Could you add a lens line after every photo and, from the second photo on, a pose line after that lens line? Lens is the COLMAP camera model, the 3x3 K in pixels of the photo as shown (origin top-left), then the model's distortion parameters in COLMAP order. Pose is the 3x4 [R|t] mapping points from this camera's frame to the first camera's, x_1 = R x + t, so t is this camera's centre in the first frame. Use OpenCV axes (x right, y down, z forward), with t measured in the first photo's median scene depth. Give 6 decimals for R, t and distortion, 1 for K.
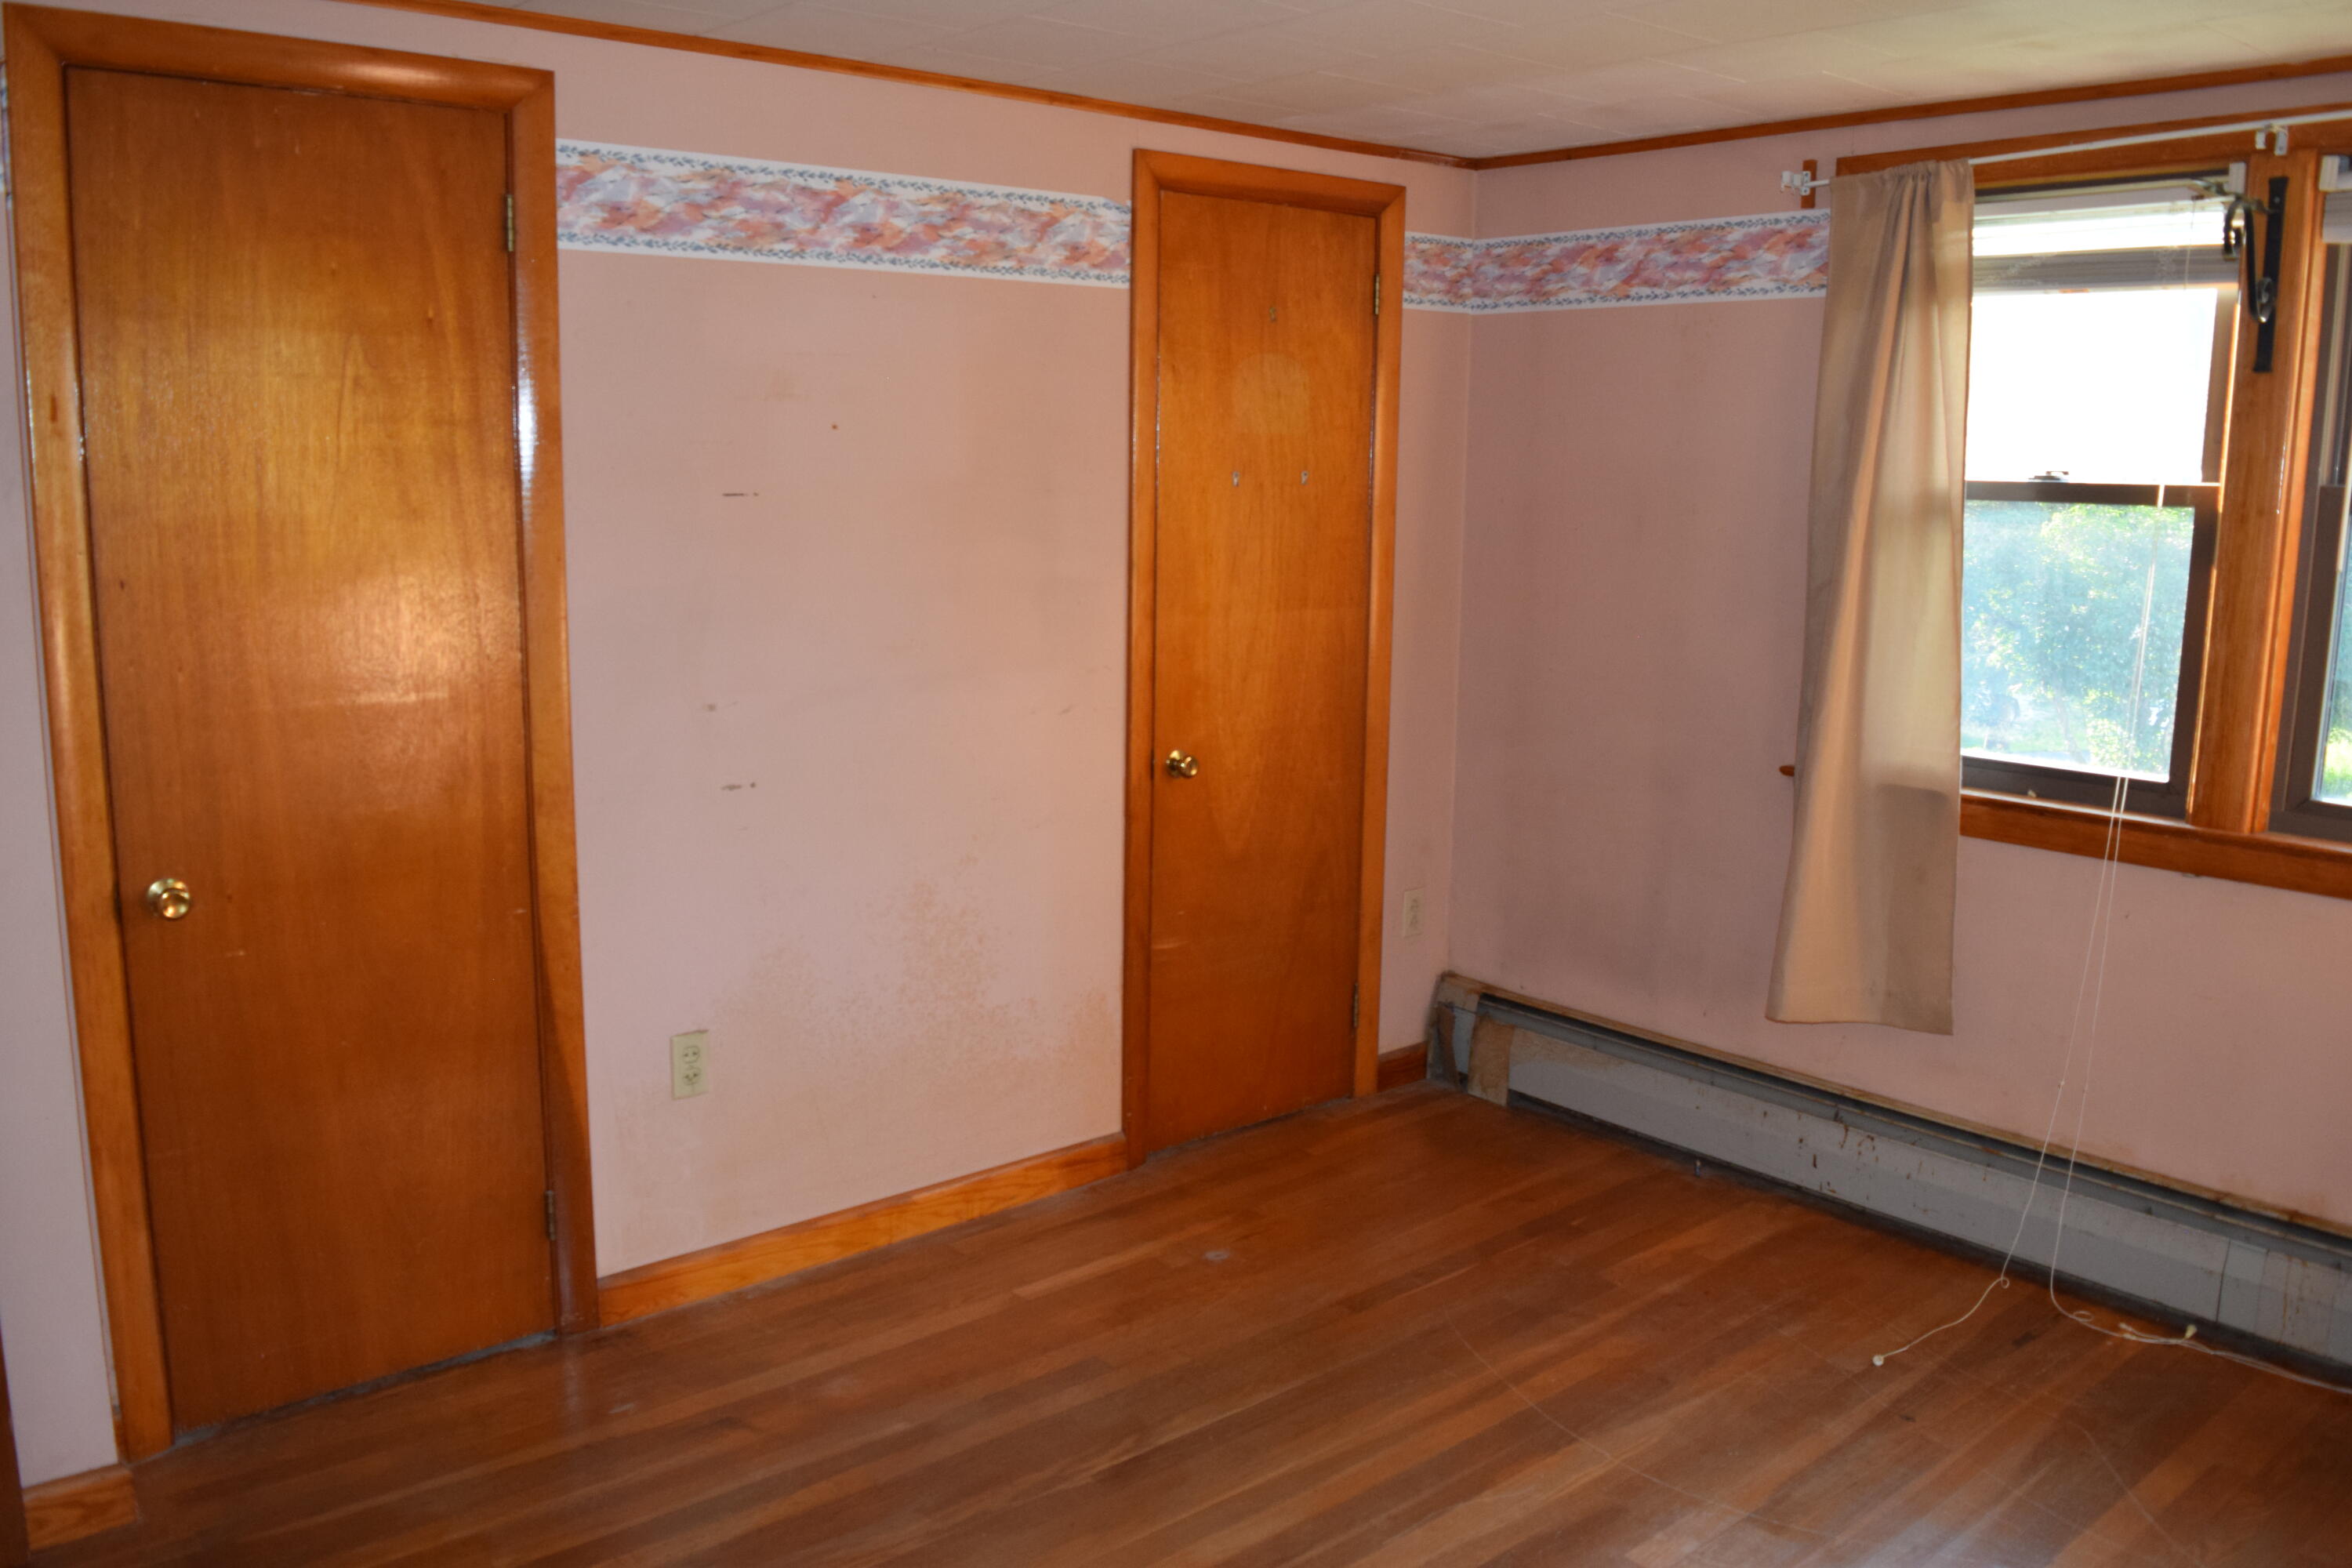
lens RADIAL K [[1842.3, 0, 1172.9], [0, 1842.3, 786.5], [0, 0, 1]] dist [-0.098769, 0.023798]
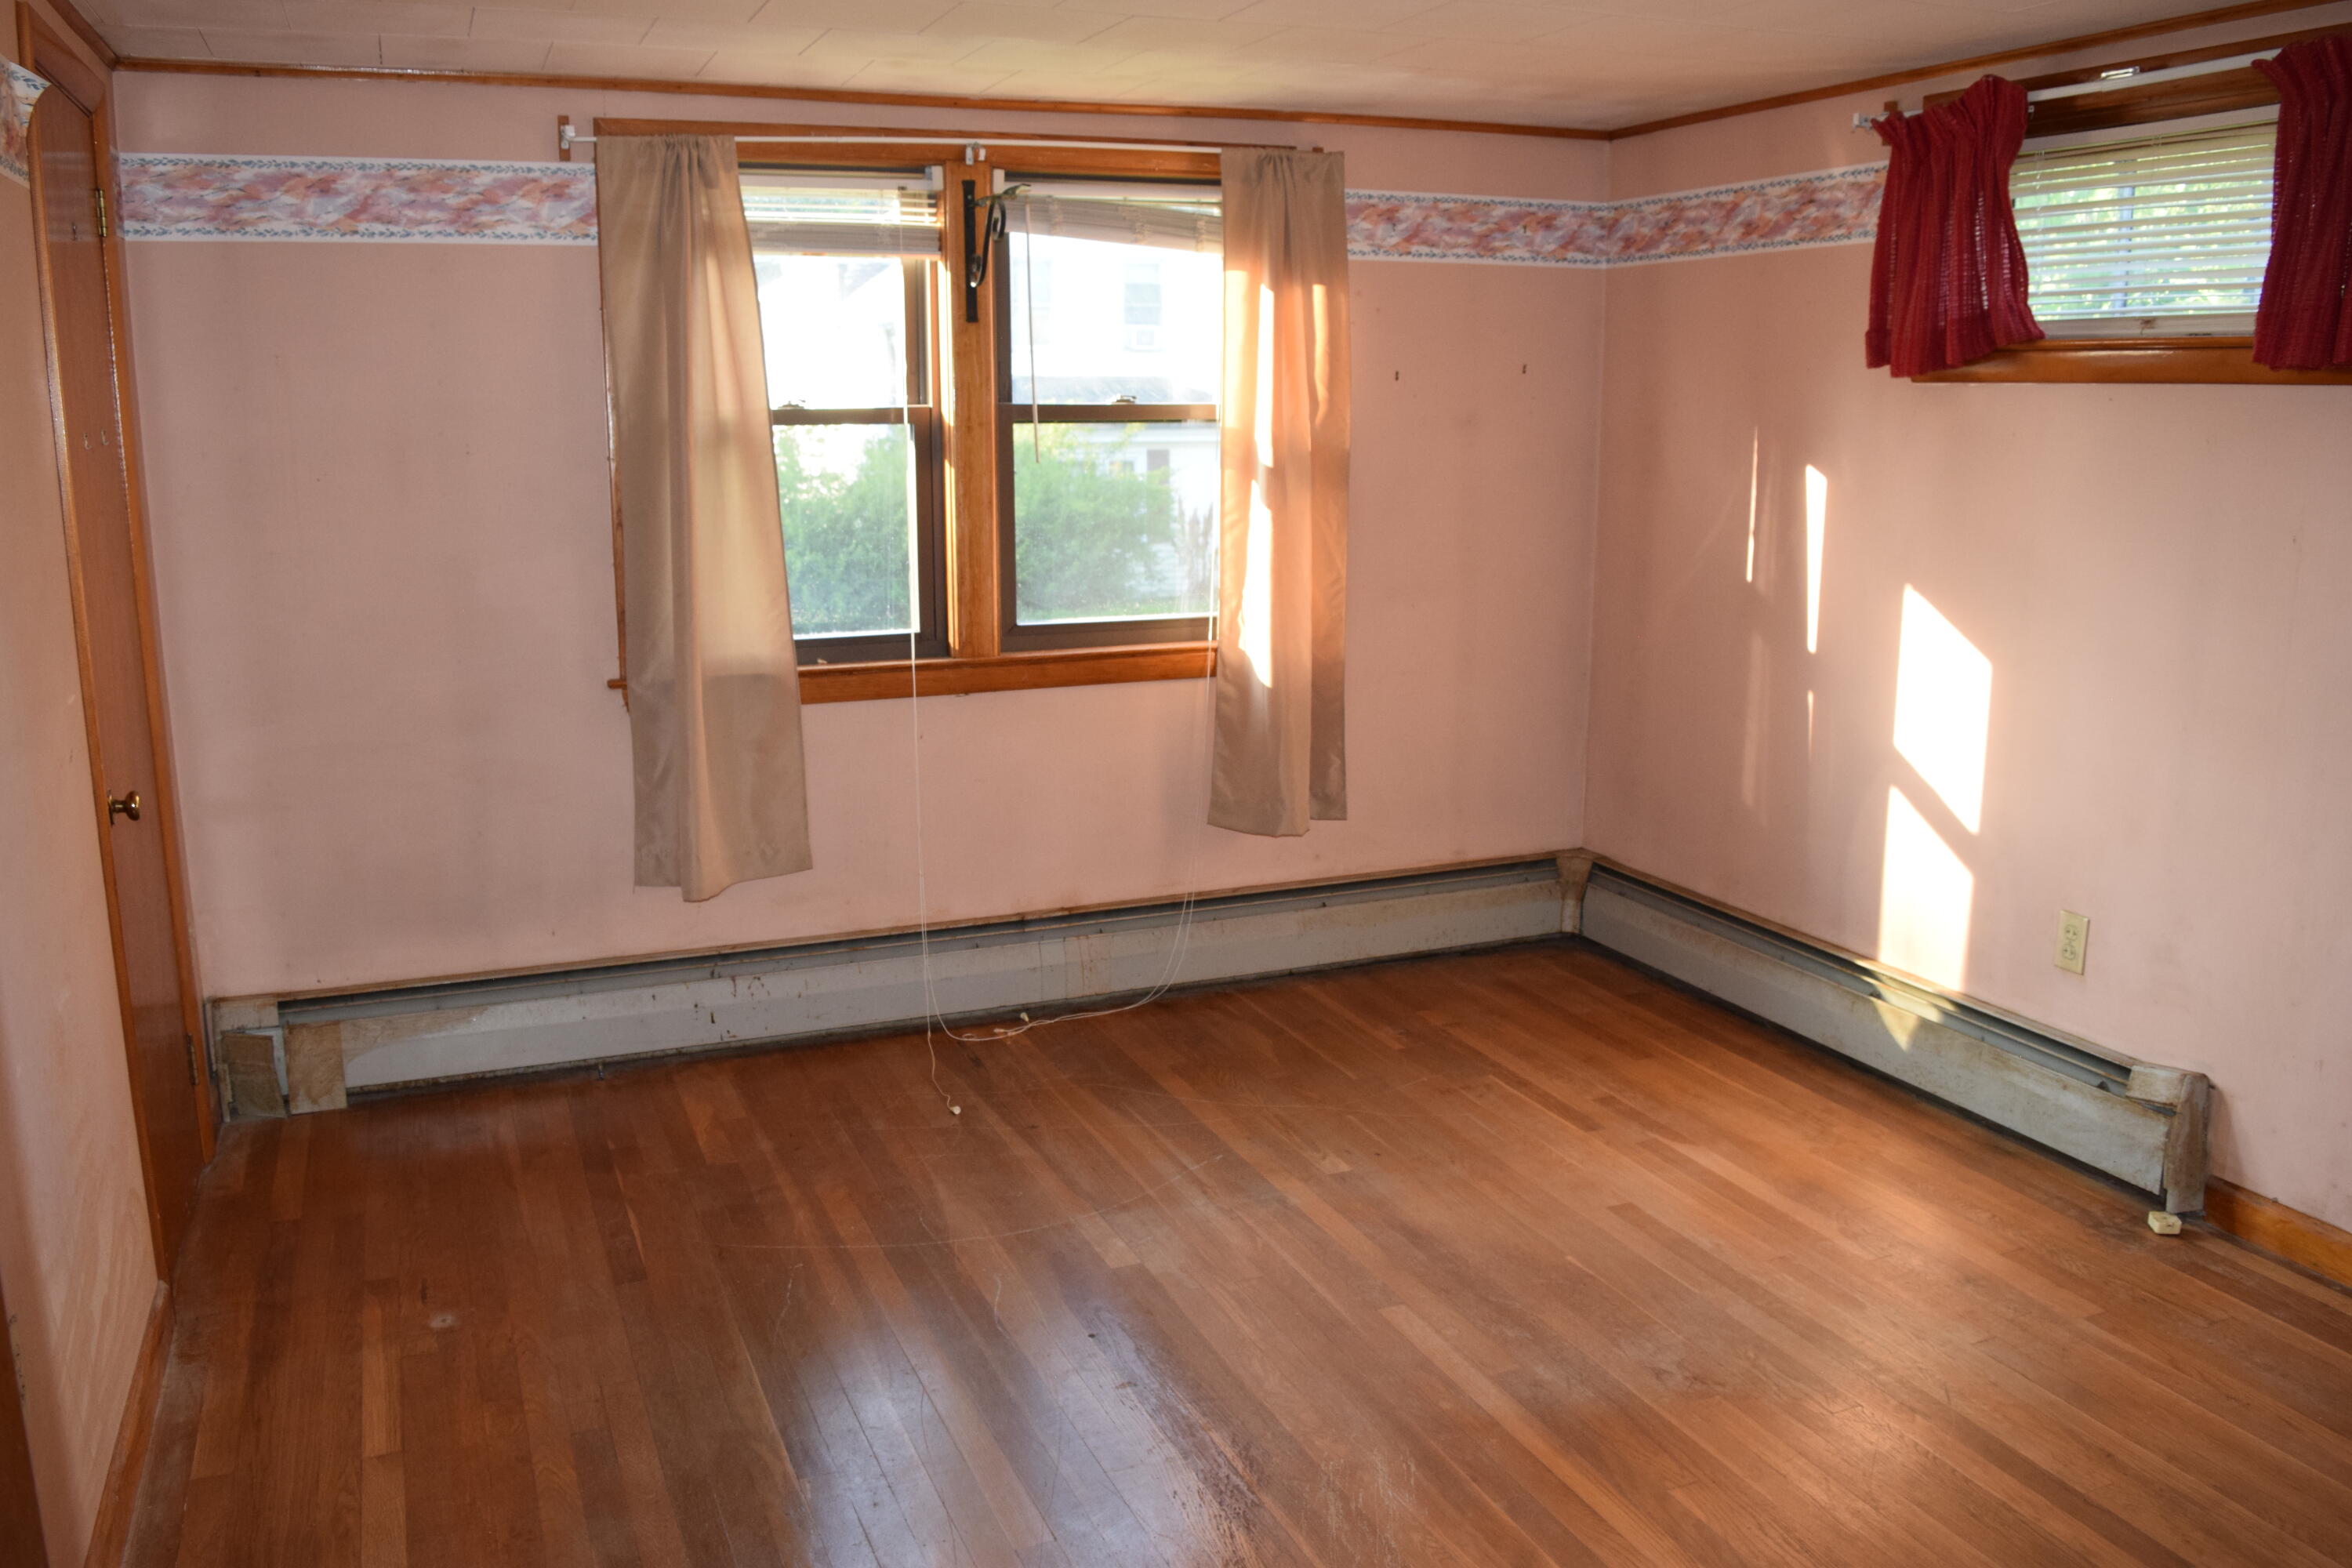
lens RADIAL K [[1842.3, 0, 1174.8], [0, 1842.3, 782.7], [0, 0, 1]] dist [-0.098769, 0.023798]
pose [[0.305143, -0.210022, 0.928859, -0.625893], [0.169575, 0.971773, 0.164018, -0.079166], [-0.937087, 0.107462, 0.332144, 0.357851]]
